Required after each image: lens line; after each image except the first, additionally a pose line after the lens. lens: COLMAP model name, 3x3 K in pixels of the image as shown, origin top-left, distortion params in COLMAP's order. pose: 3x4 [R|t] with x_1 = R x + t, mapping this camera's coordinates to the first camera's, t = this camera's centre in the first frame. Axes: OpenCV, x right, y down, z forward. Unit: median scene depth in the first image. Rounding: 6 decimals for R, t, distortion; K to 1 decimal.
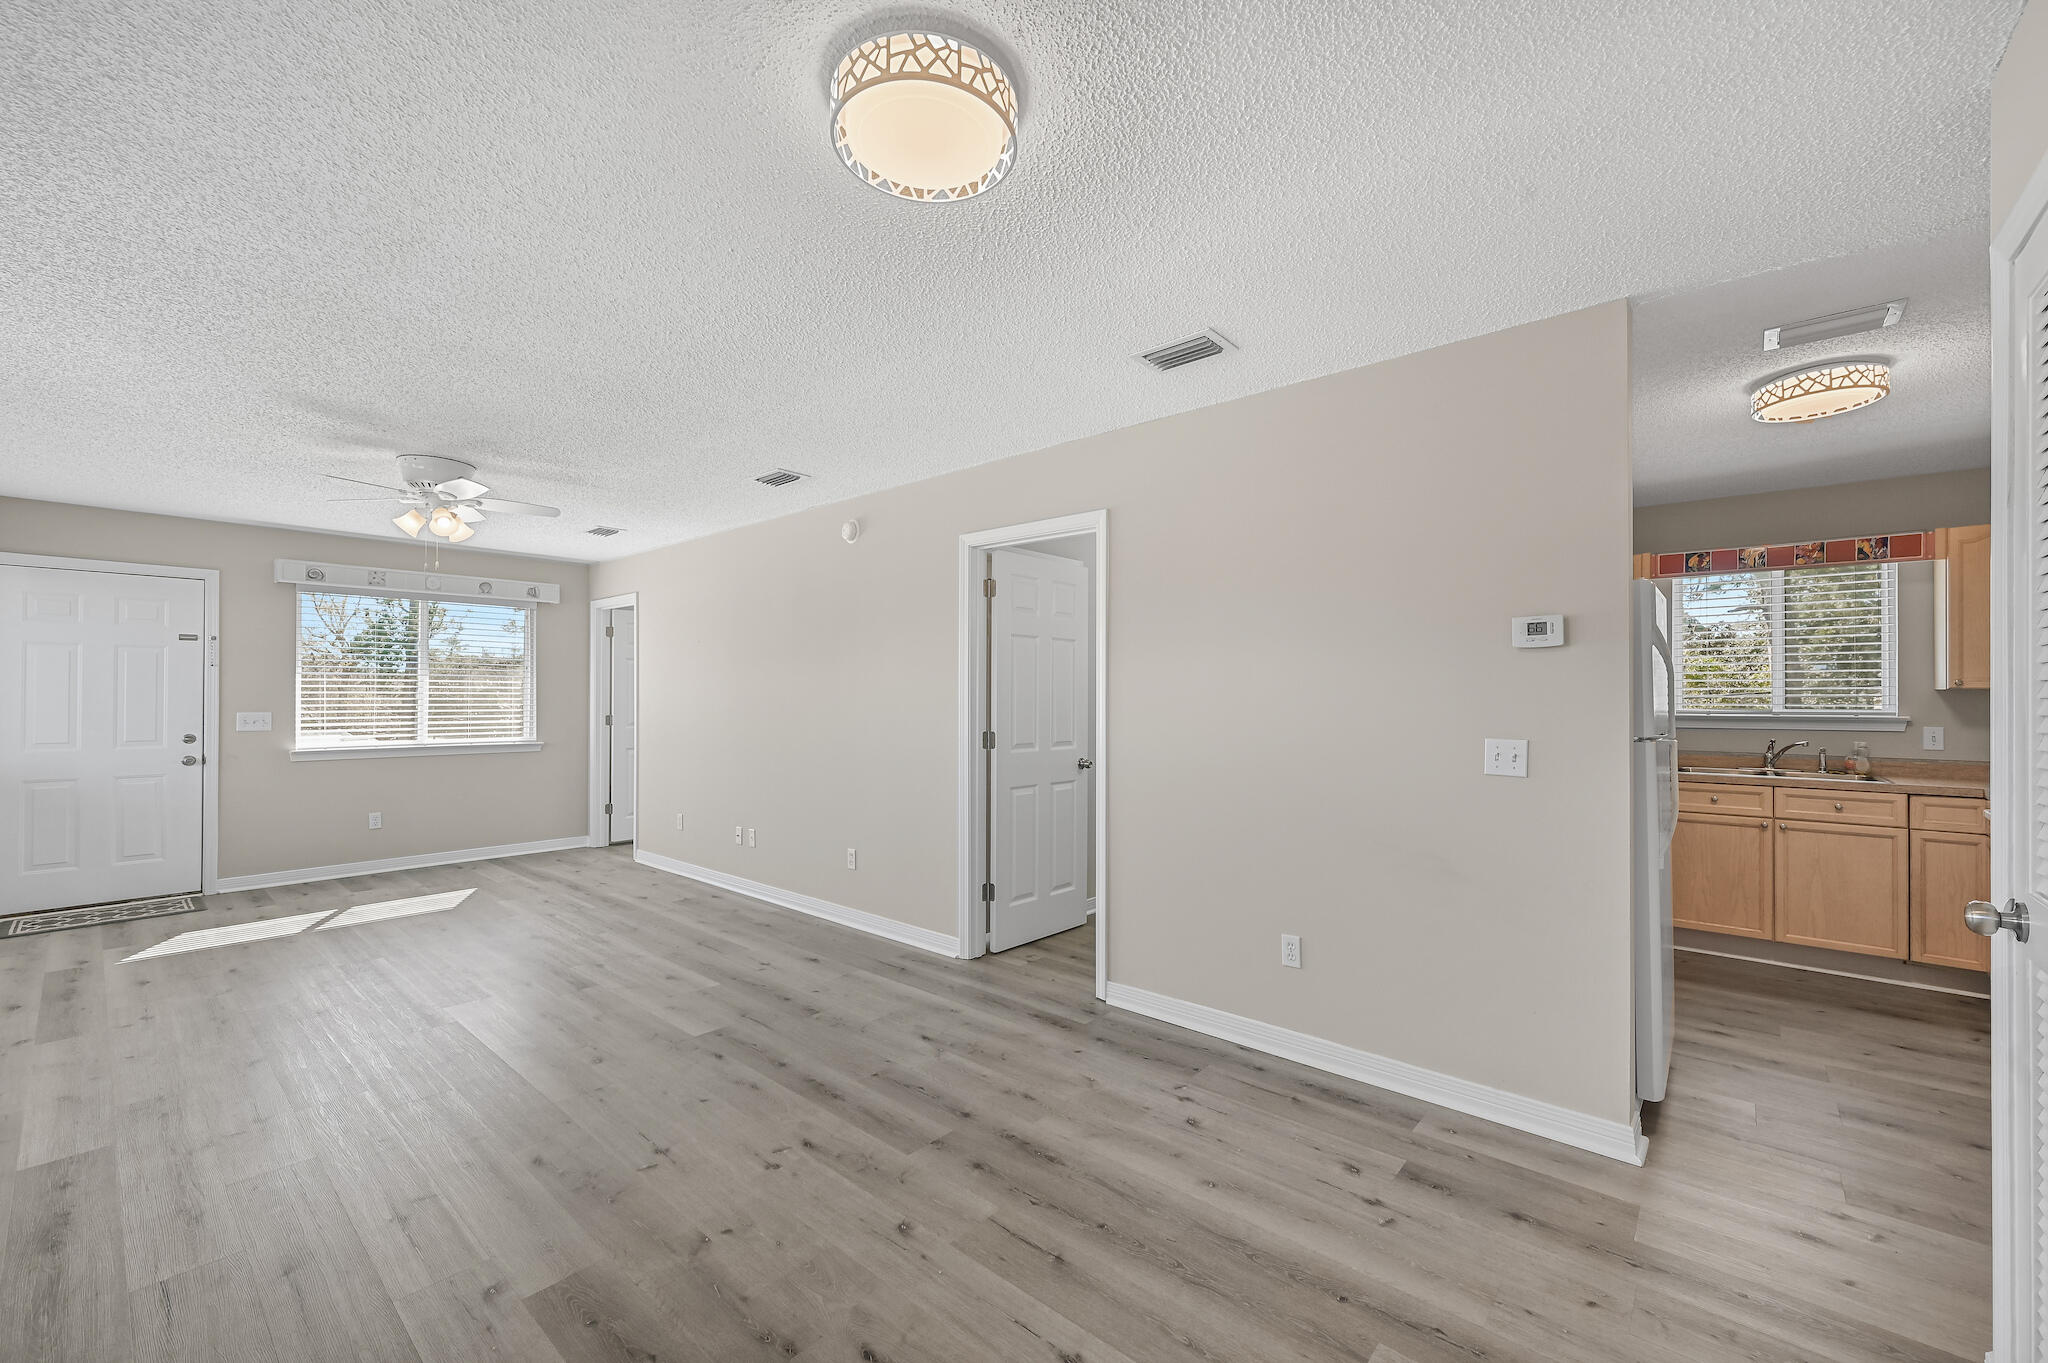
lens RADIAL K [[820.8, 0, 1022.4], [0, 820.8, 686.2], [0, 0, 1]] dist [0.001025, -0.000037]
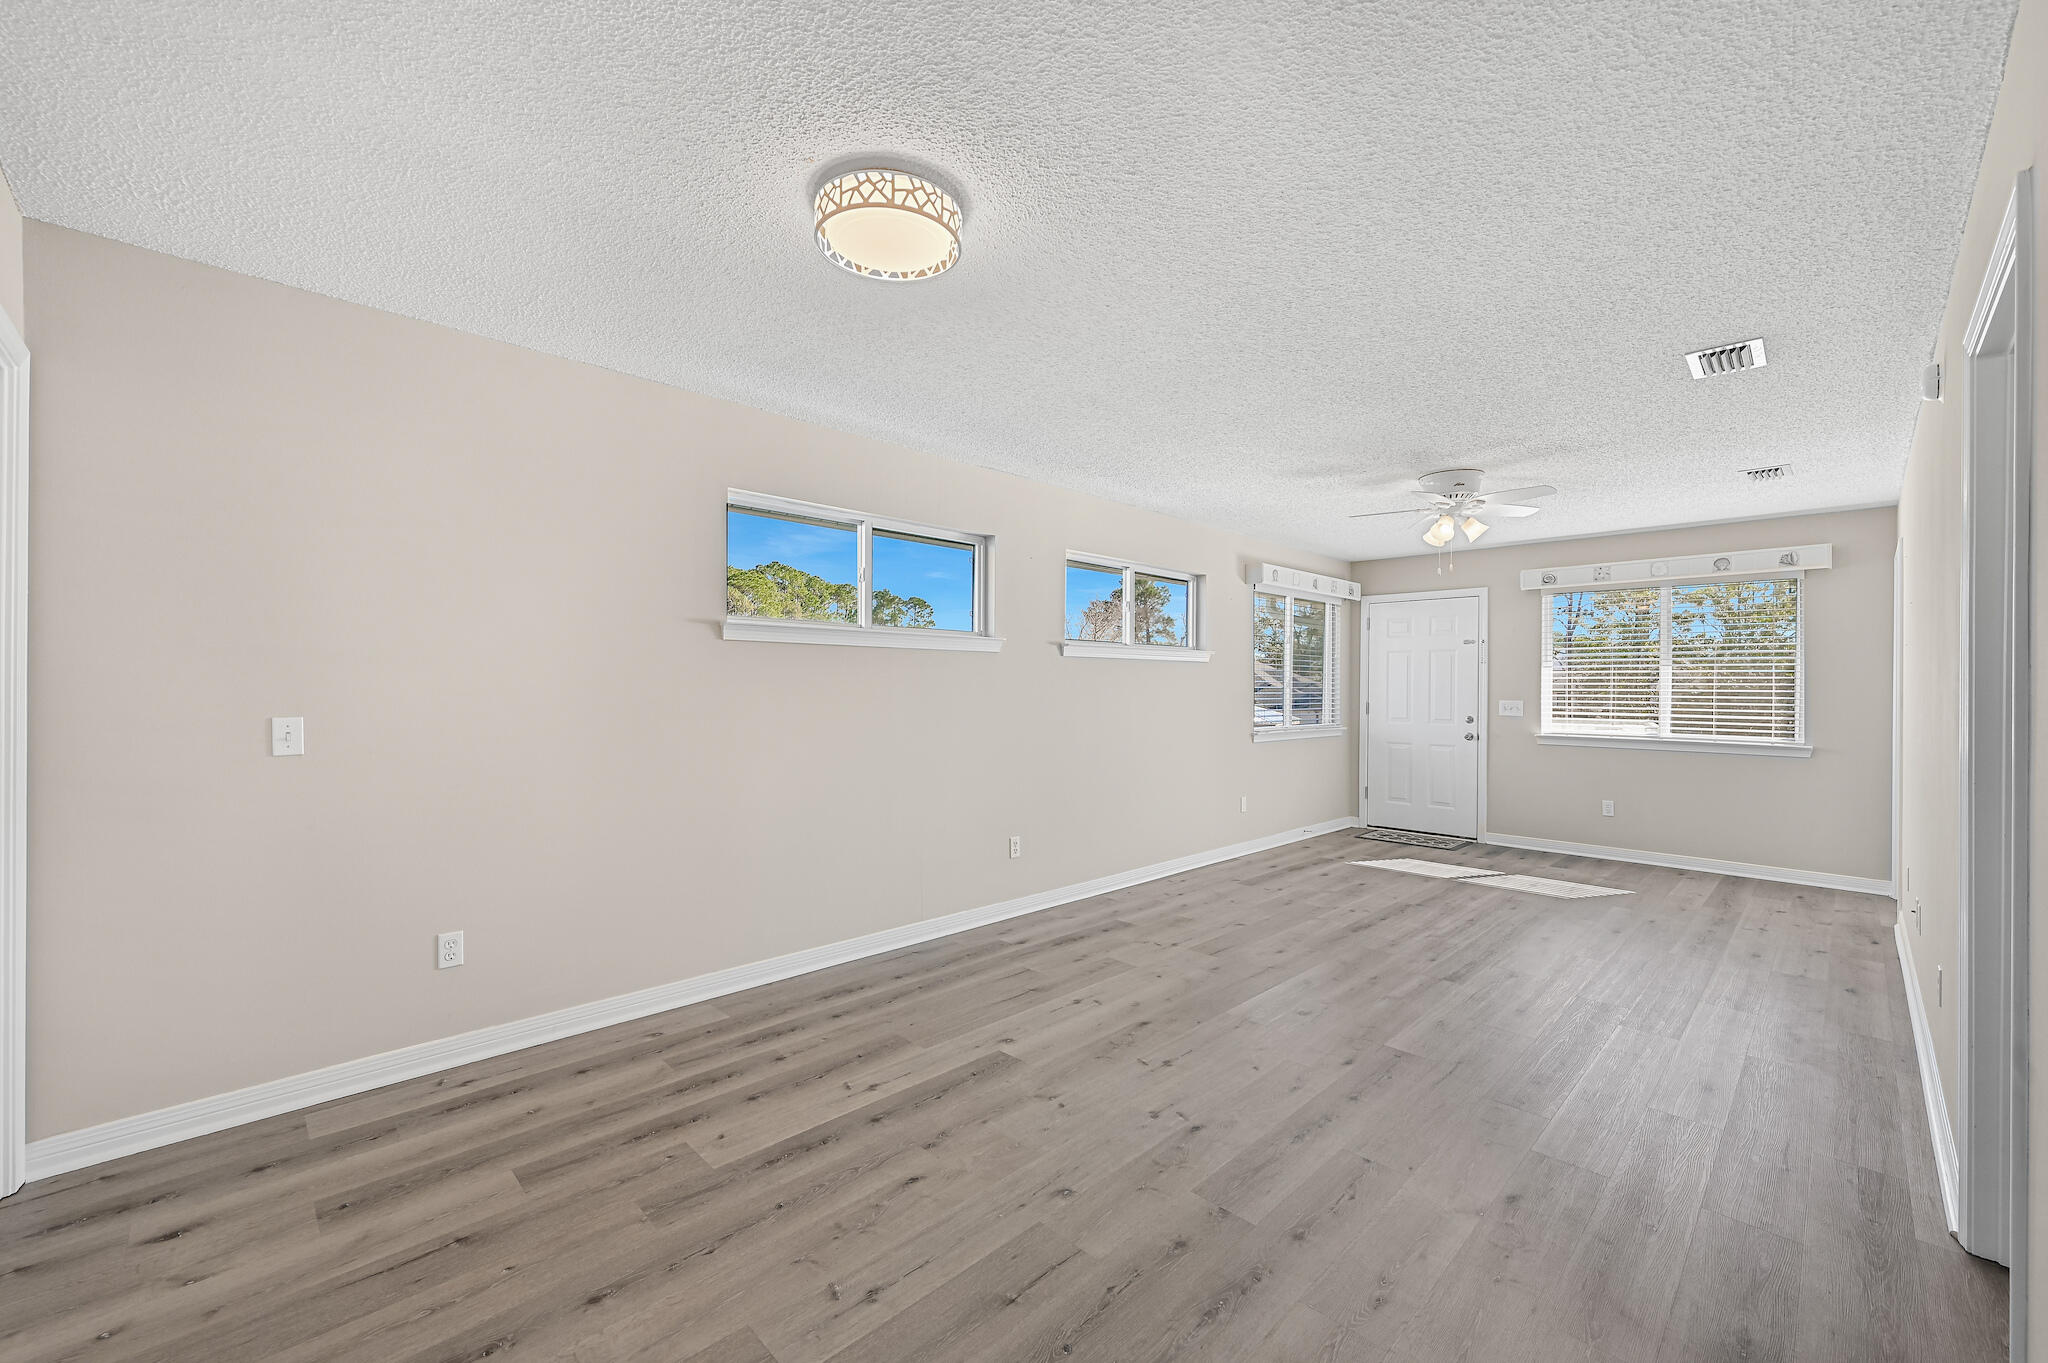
lens RADIAL K [[820.8, 0, 1022.4], [0, 820.8, 686.2], [0, 0, 1]] dist [0.001025, -0.000037]
pose [[-0.077788, -0.000875, -0.996970, 0.451918], [0.008381, 0.999964, -0.001532, 0.008828], [0.996935, -0.008474, -0.077778, 0.518320]]
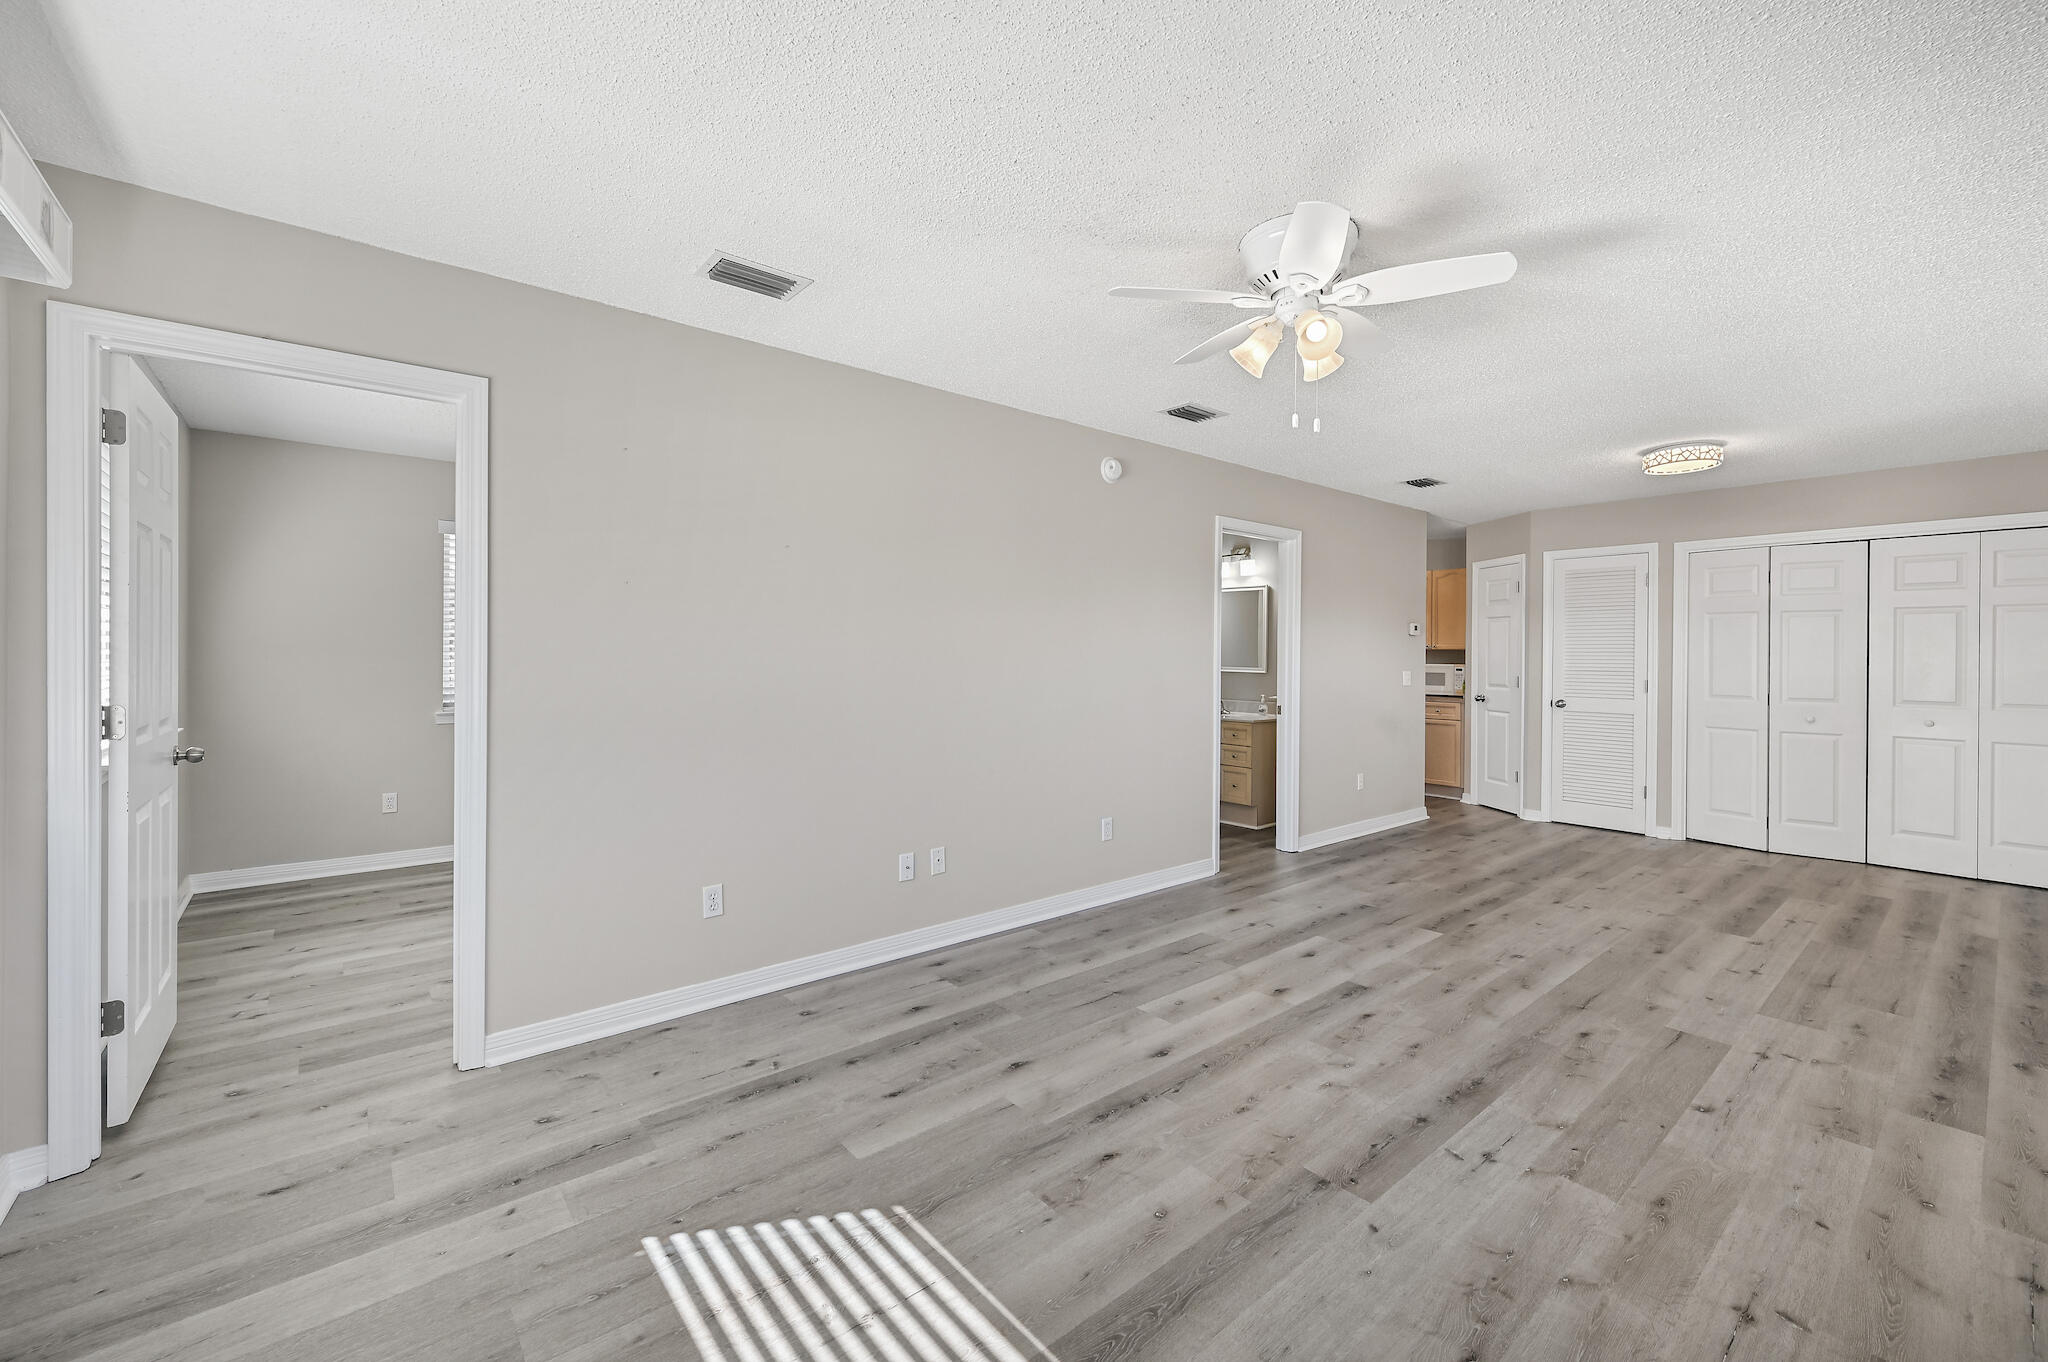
lens RADIAL K [[814.5, 0, 1024.0], [0, 814.5, 654.2], [0, 0, 1]] dist [-0.004129, -0.000108]
pose [[0.171413, -0.001901, 0.985197, -1.332112], [-0.017653, 0.999832, 0.005001, 0.010928], [-0.985041, -0.018249, 0.171351, 1.109279]]
